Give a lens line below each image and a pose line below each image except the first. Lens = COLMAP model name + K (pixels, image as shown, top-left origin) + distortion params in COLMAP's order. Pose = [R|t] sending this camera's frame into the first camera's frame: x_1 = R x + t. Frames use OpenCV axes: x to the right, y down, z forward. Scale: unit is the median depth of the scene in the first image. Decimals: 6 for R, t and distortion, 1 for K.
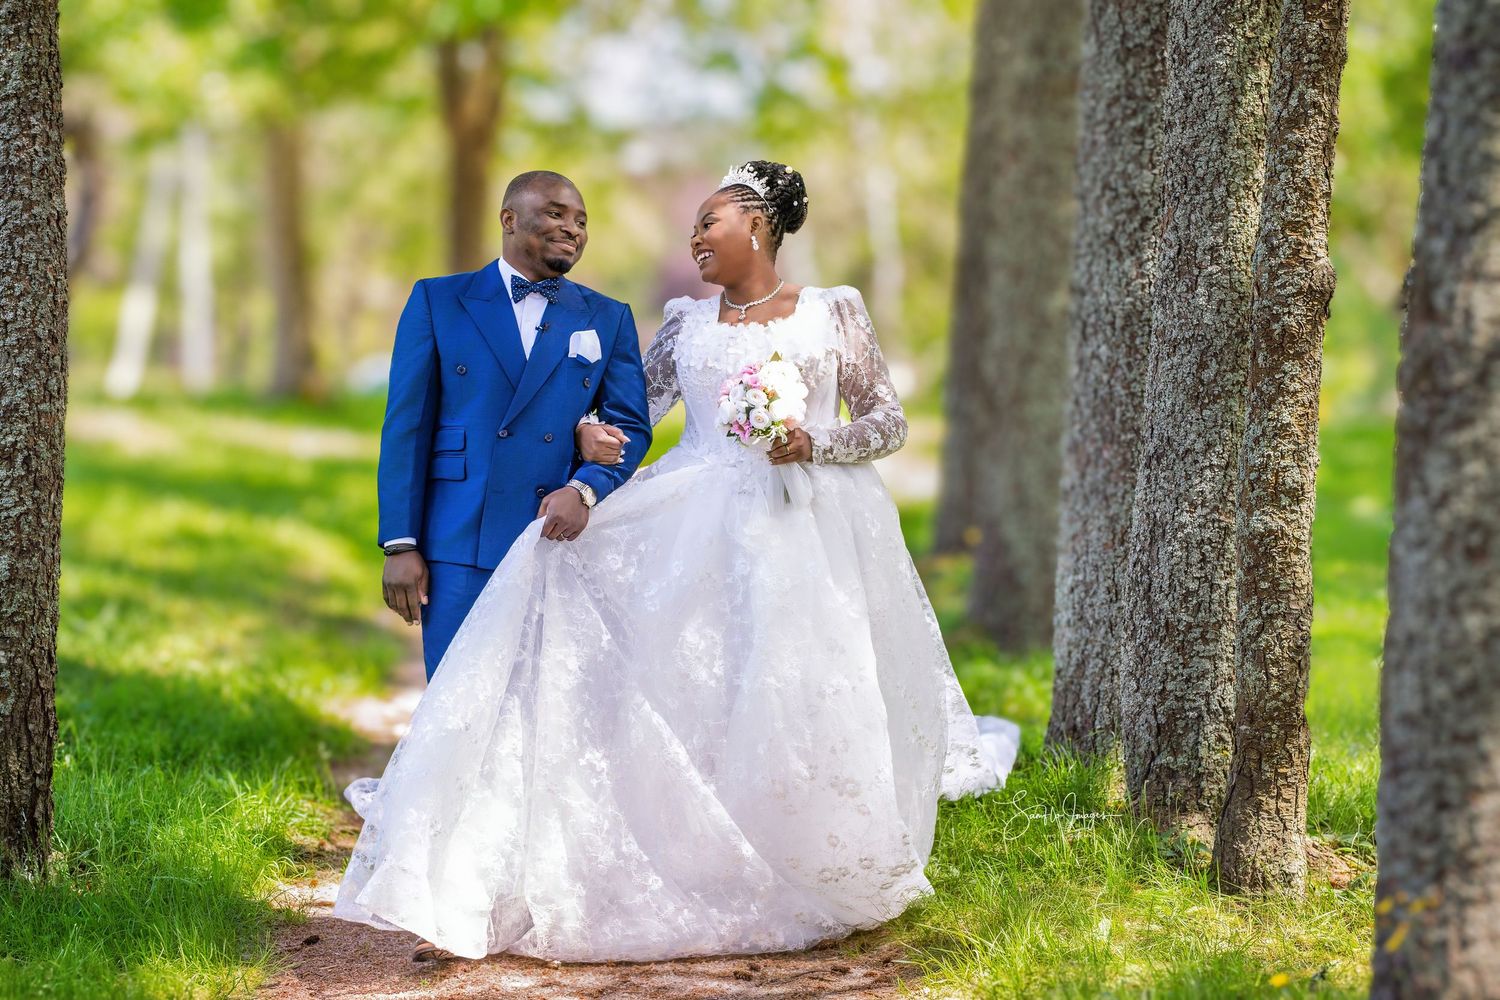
lens RADIAL K [[4262.5, 0, 756.2], [0, 4262.5, 495.4], [0, 0, 1]] dist [1.239455, 0.000000]
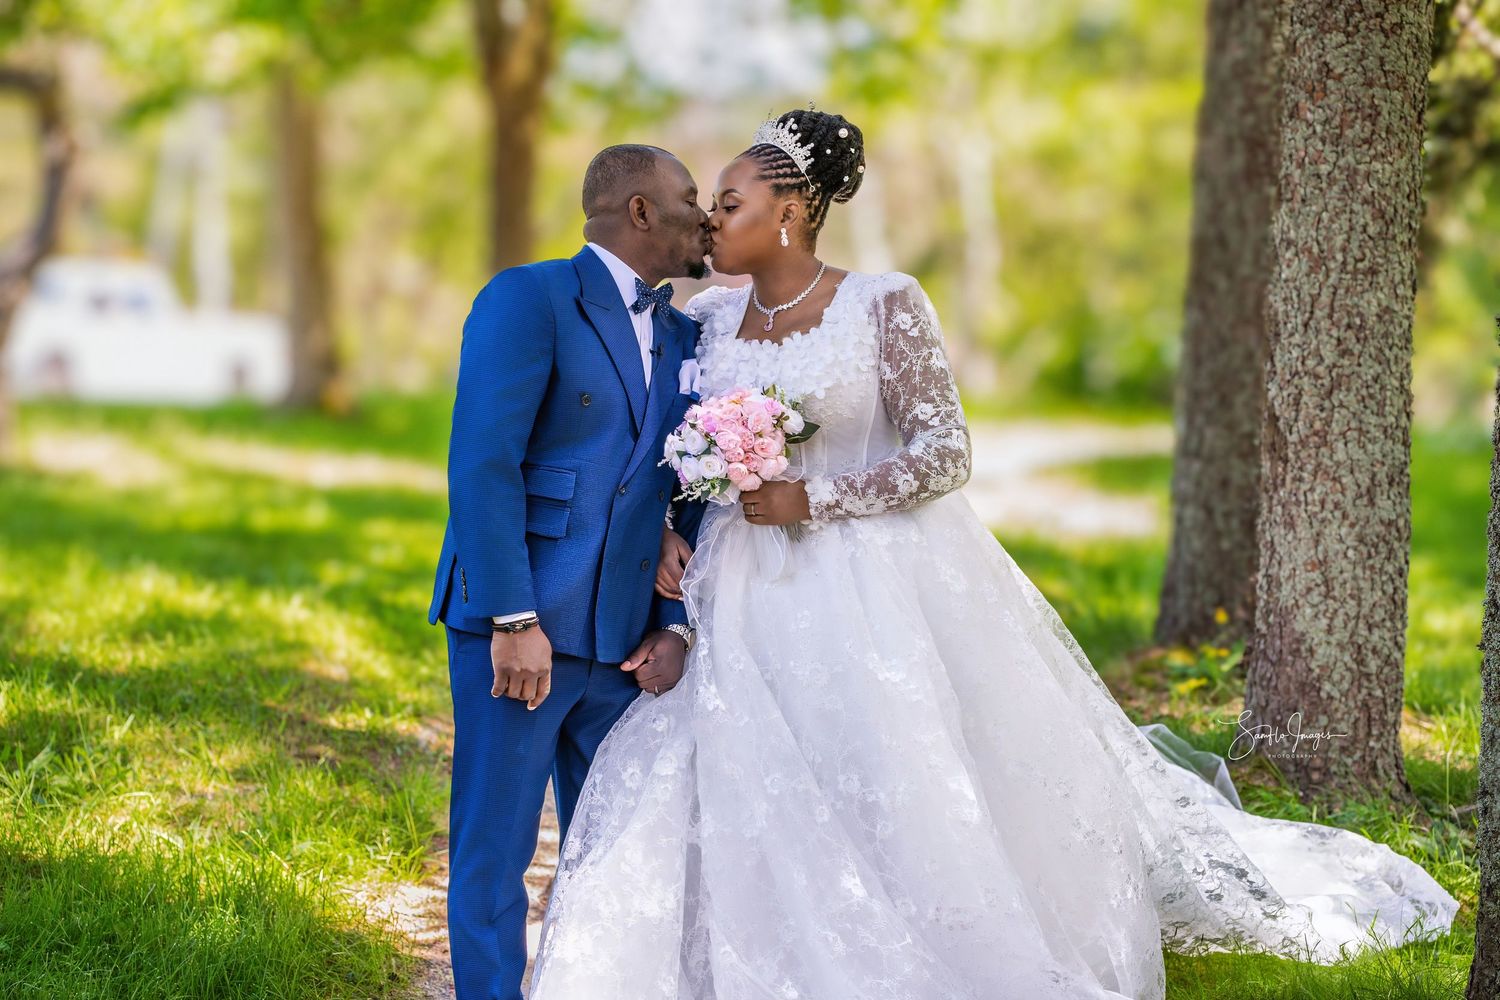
lens RADIAL K [[4262.5, 0, 747.3], [0, 4262.5, 493.6], [0, 0, 1]] dist [1.239455, 0.000000]
pose [[0.999927, -0.009465, -0.007565, -0.029976], [0.009504, 0.999942, 0.005159, -0.019677], [0.007515, -0.005230, 0.999958, 0.307496]]
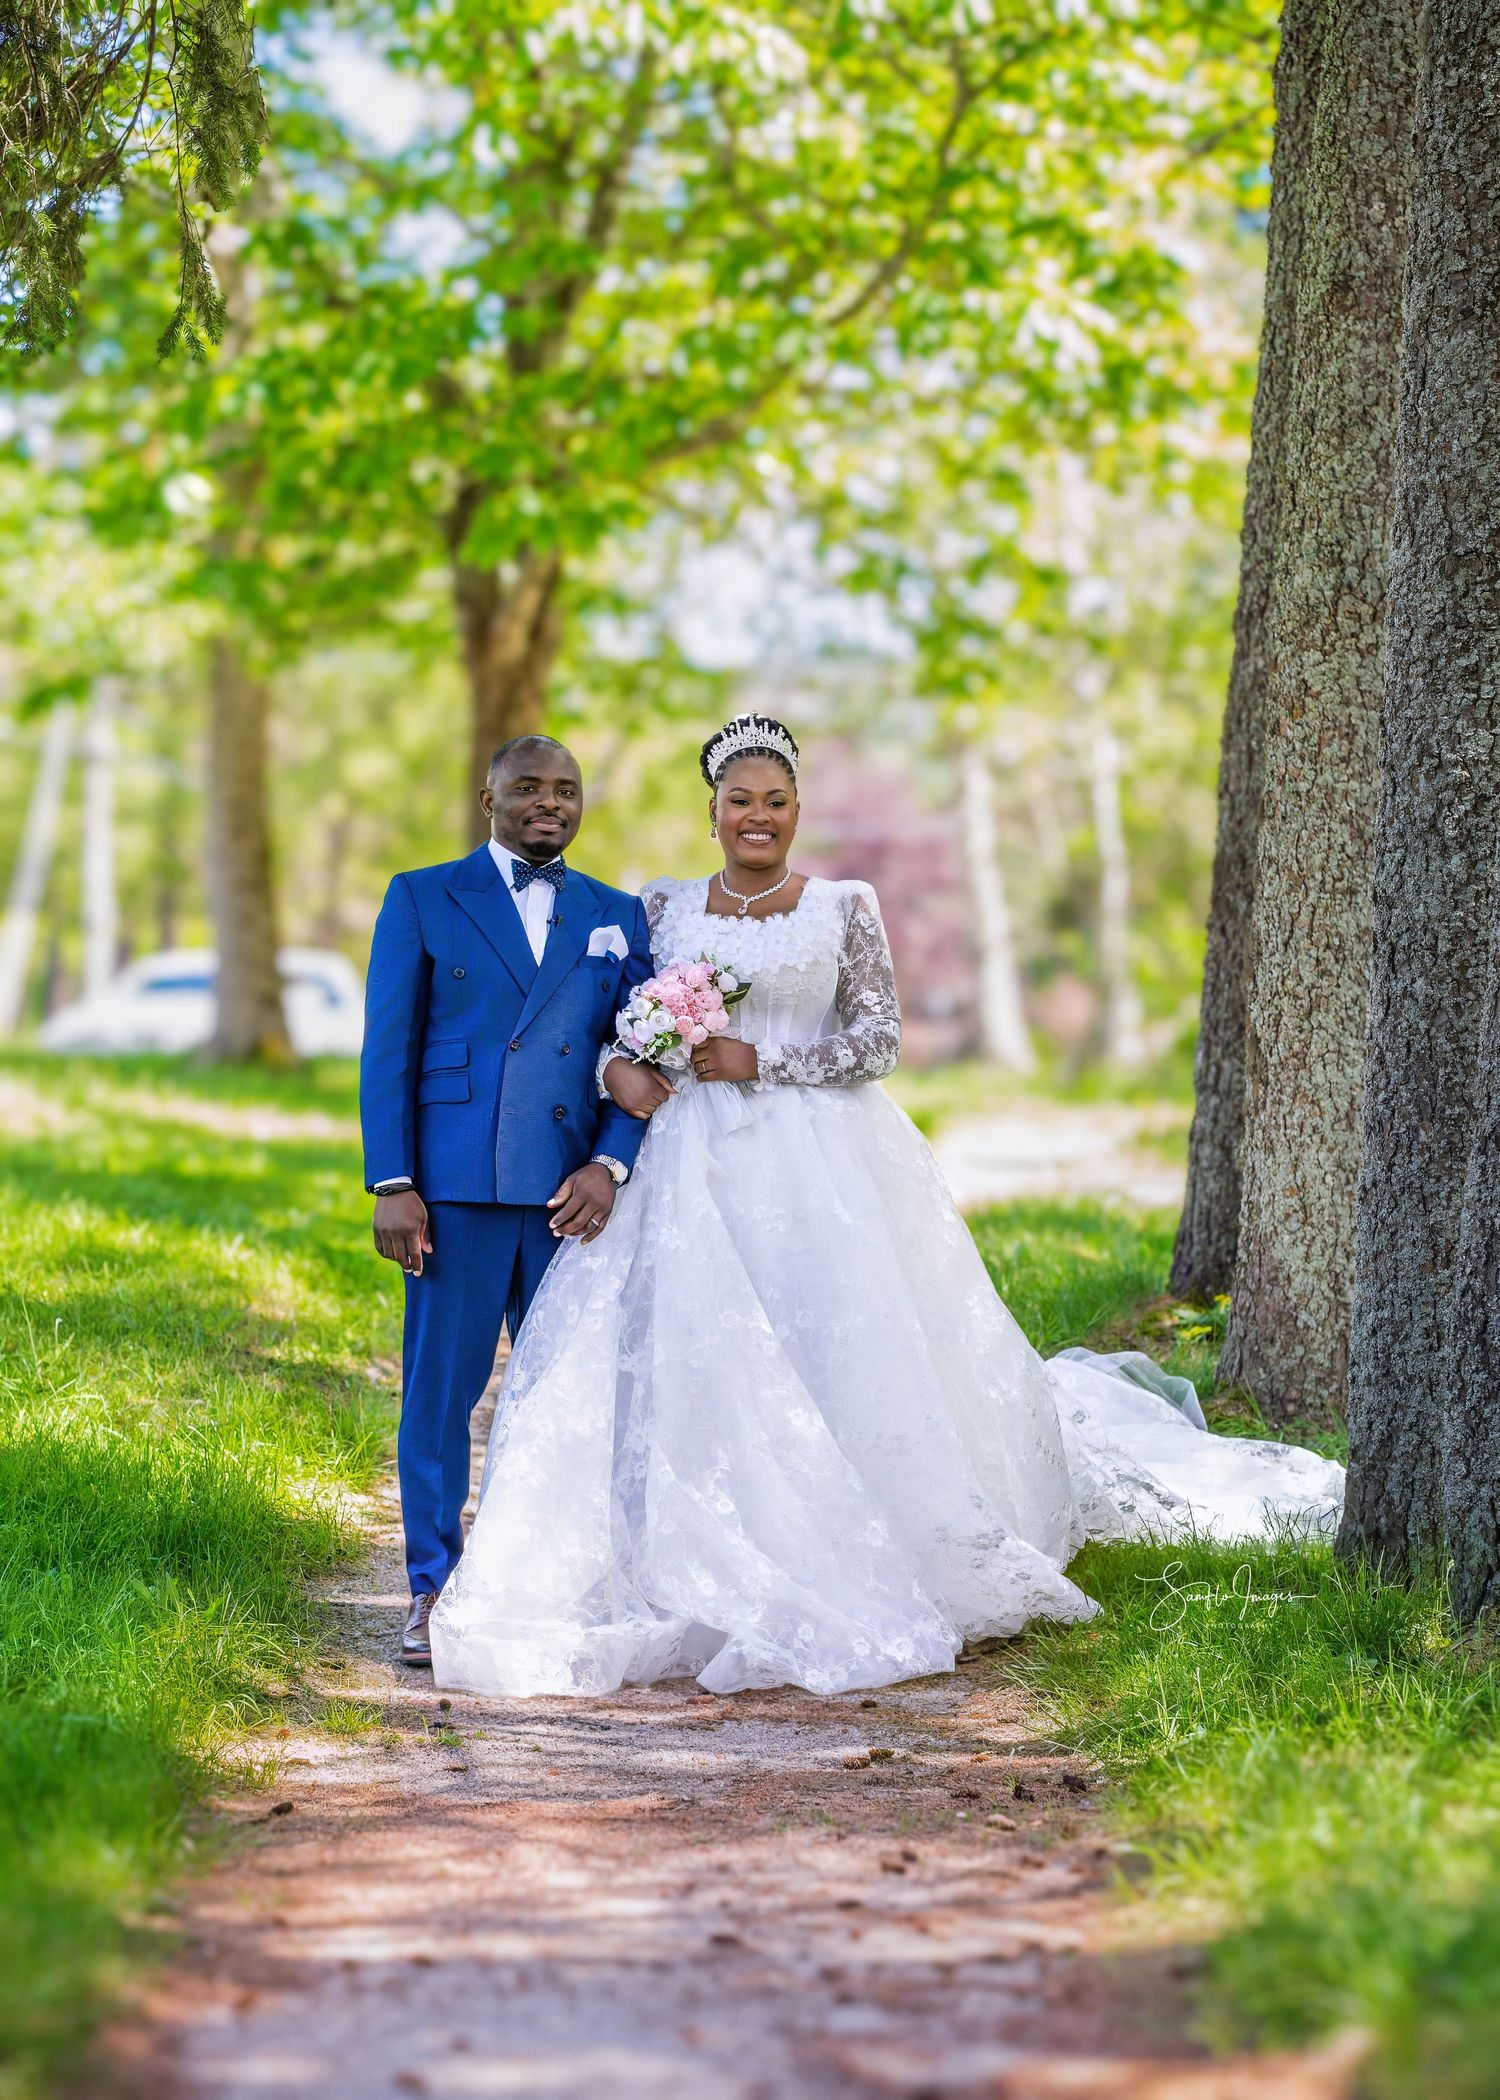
lens RADIAL K [[6423.1, 0, 751.0], [0, 6423.1, 1055.9], [0, 0, 1]] dist [1.126107, 0.000000]
pose [[0.999620, 0.008639, -0.026191, 0.000386], [-0.009355, 0.999583, -0.027328, 0.006340], [0.025944, 0.027562, 0.999283, -0.043419]]
